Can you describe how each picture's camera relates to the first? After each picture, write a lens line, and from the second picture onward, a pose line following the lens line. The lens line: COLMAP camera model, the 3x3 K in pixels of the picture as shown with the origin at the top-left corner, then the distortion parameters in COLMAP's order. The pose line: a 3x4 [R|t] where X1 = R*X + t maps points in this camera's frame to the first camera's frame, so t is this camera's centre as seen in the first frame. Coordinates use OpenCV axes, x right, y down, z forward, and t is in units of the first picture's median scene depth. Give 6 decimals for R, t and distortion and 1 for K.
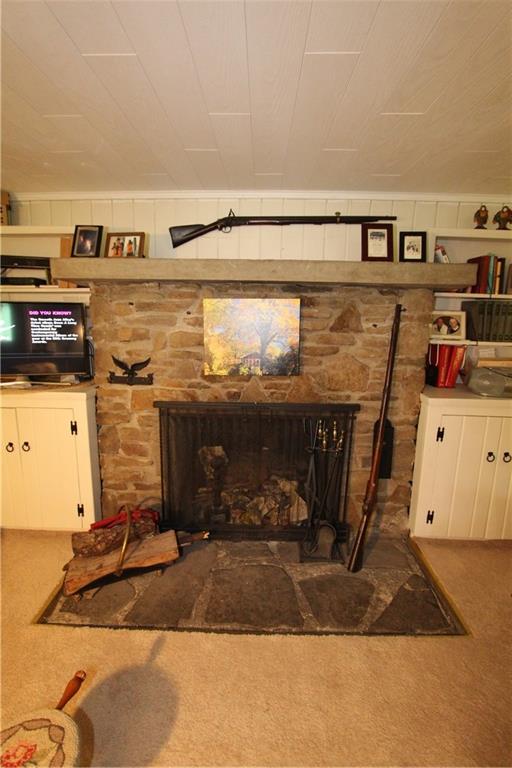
lens RADIAL K [[354.2, 0, 255.2], [0, 354.2, 382.2], [0, 0, 1]] dist [-0.021052, 0.004227]
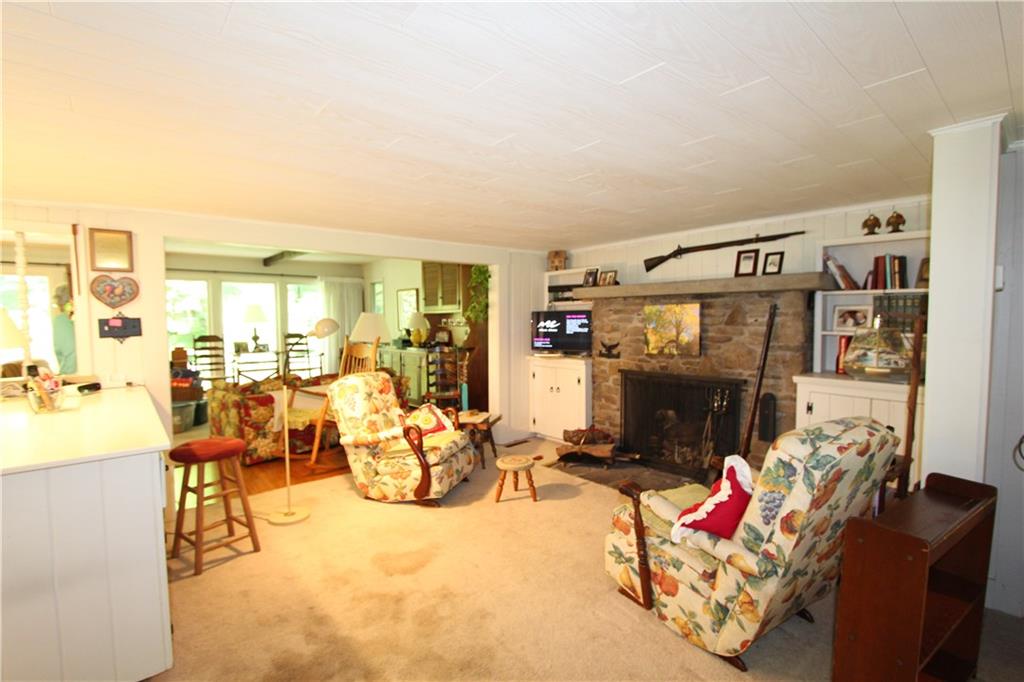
lens RADIAL K [[472.2, 0, 519.3], [0, 472.2, 340.8], [0, 0, 1]] dist [-0.021052, 0.004227]
pose [[0.673446, 0.013319, -0.739116, 1.018950], [-0.108175, 0.990850, -0.080707, 0.153107], [0.731279, 0.134306, 0.668725, -0.815403]]
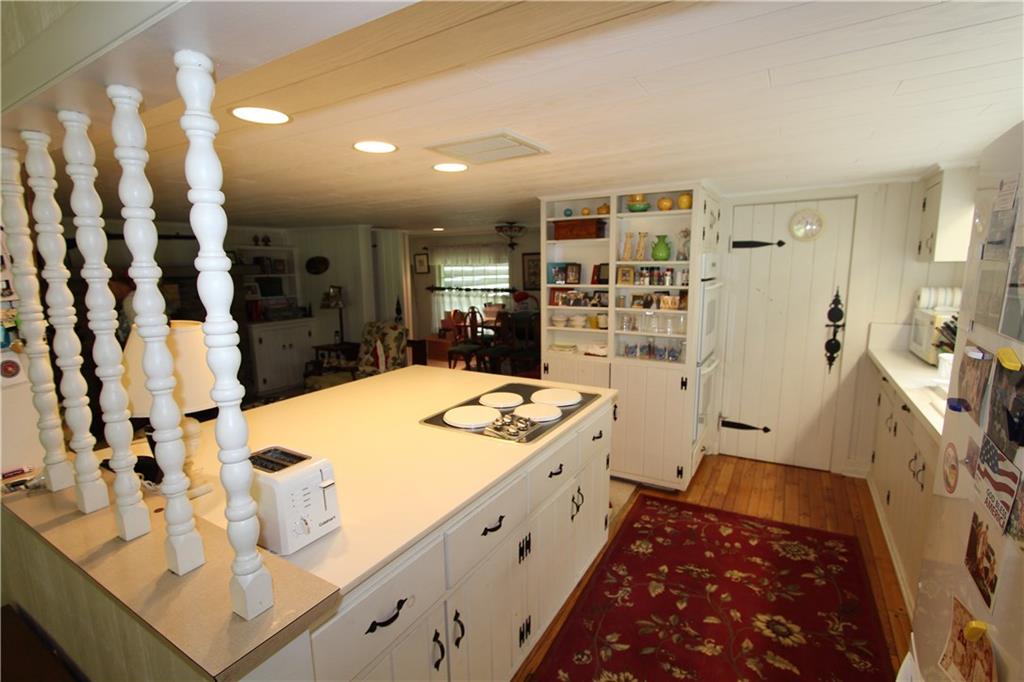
lens RADIAL K [[472.2, 0, 519.3], [0, 472.2, 340.8], [0, 0, 1]] dist [-0.021052, 0.004227]
pose [[0.485664, -0.167261, 0.857994, -1.162648], [0.180737, 0.979528, 0.088647, 0.176269], [-0.855257, 0.112019, 0.505952, -1.801309]]
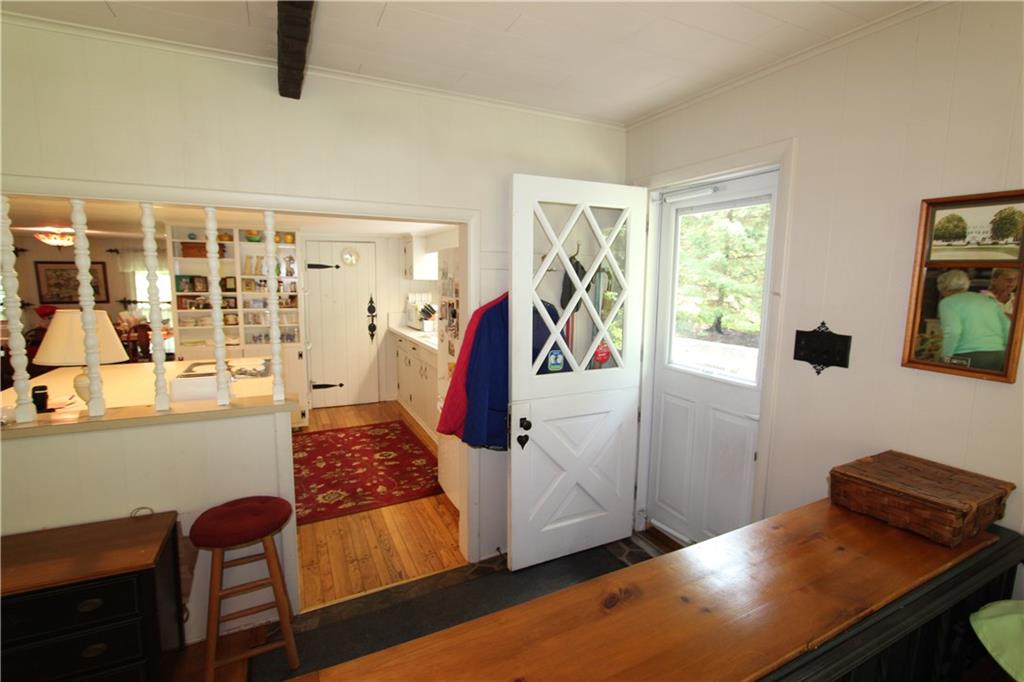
lens RADIAL K [[472.2, 0, 519.3], [0, 472.2, 340.8], [0, 0, 1]] dist [-0.021052, 0.004227]
pose [[-0.463437, -0.142080, 0.874665, -2.183263], [0.135016, 0.964216, 0.228164, 0.082751], [-0.875783, 0.223833, -0.427671, -1.438485]]
